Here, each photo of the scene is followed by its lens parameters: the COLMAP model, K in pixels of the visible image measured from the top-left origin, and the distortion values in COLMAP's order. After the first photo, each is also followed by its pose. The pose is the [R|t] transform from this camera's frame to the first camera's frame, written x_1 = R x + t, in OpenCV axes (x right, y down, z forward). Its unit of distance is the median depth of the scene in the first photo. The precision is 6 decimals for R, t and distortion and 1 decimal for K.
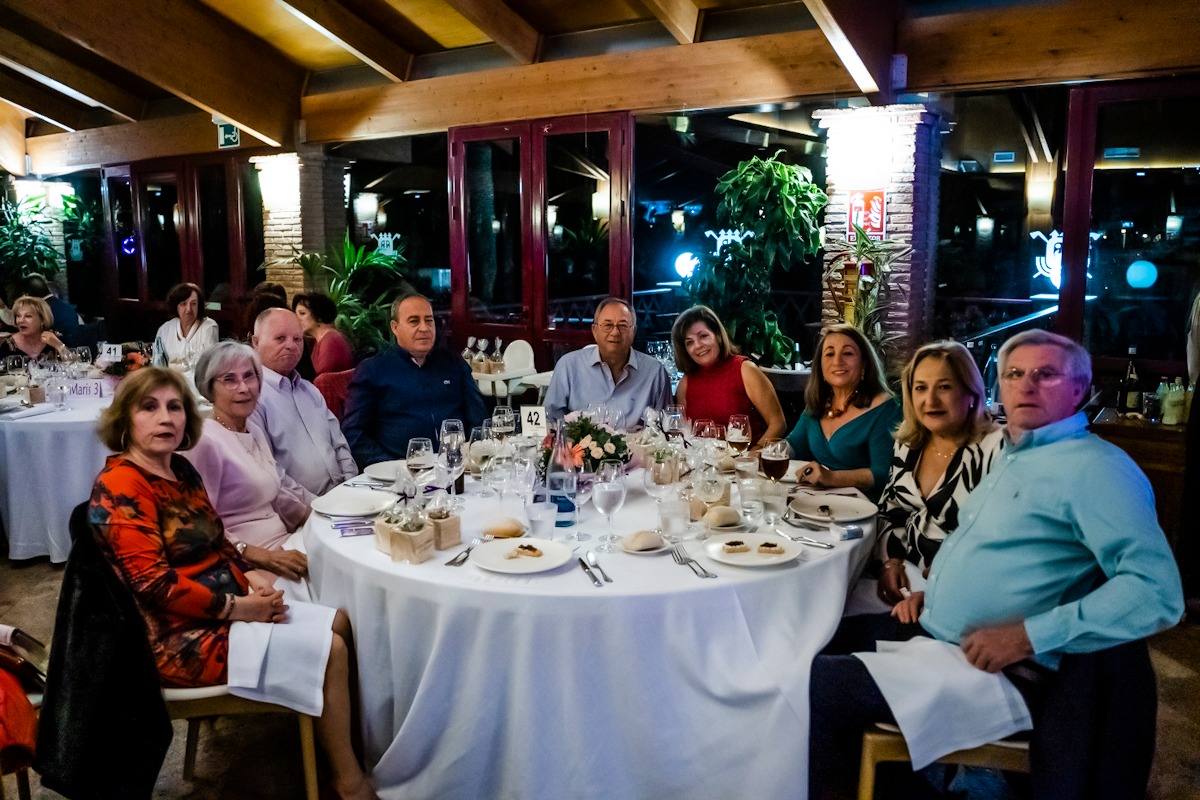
lens RADIAL K [[978.5, 0, 603.6], [0, 978.5, 399.5], [0, 0, 1]] dist [-0.114679, 0.094016]
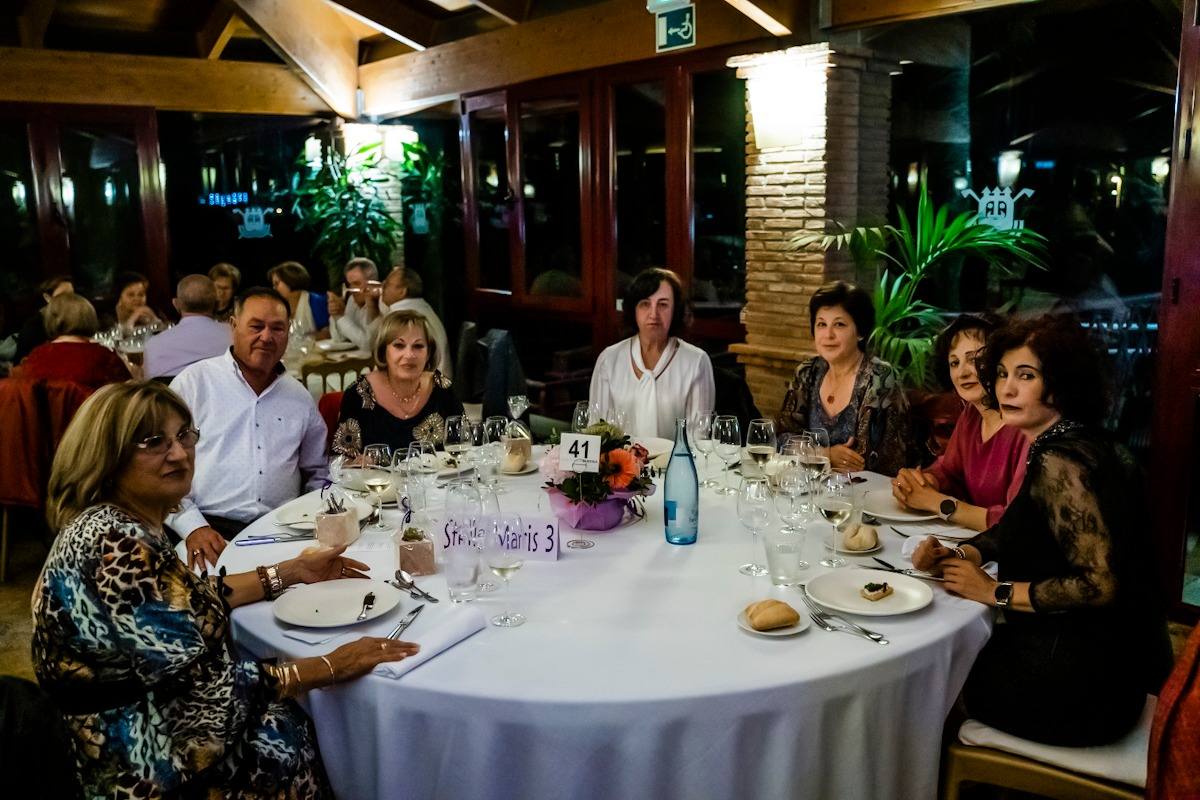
lens RADIAL K [[1069.8, 0, 597.5], [0, 1069.8, 396.5], [0, 0, 1]] dist [-0.100454, 0.121414]
pose [[0.955720, 0.034708, -0.292222, -0.199217], [-0.029490, 0.999318, 0.022244, -0.047875], [0.292795, -0.012642, 0.956092, 0.289273]]
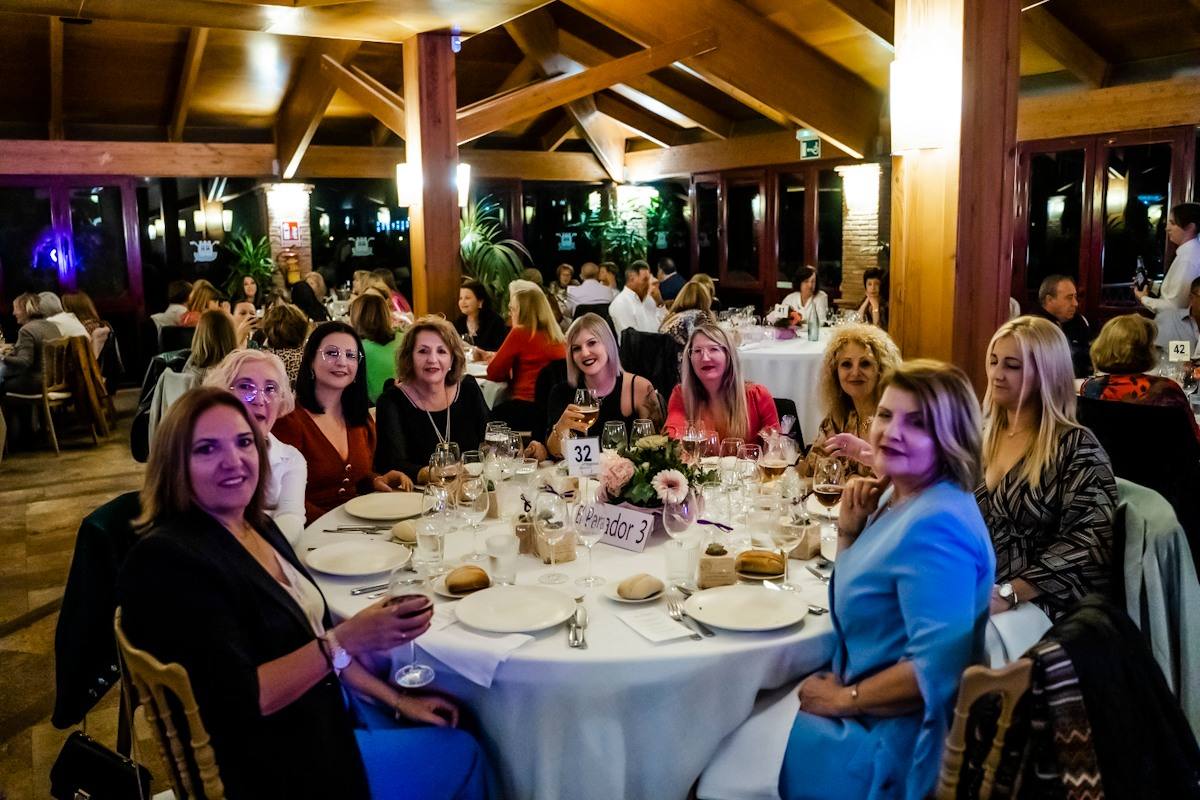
lens RADIAL K [[993.8, 0, 599.7], [0, 993.8, 400.1], [0, 0, 1]] dist [-0.105492, 0.091903]
pose [[0.911499, 0.051104, -0.408115, -0.085362], [-0.047311, 0.998692, 0.019390, 0.034900], [0.408573, 0.001634, 0.912724, -0.244758]]
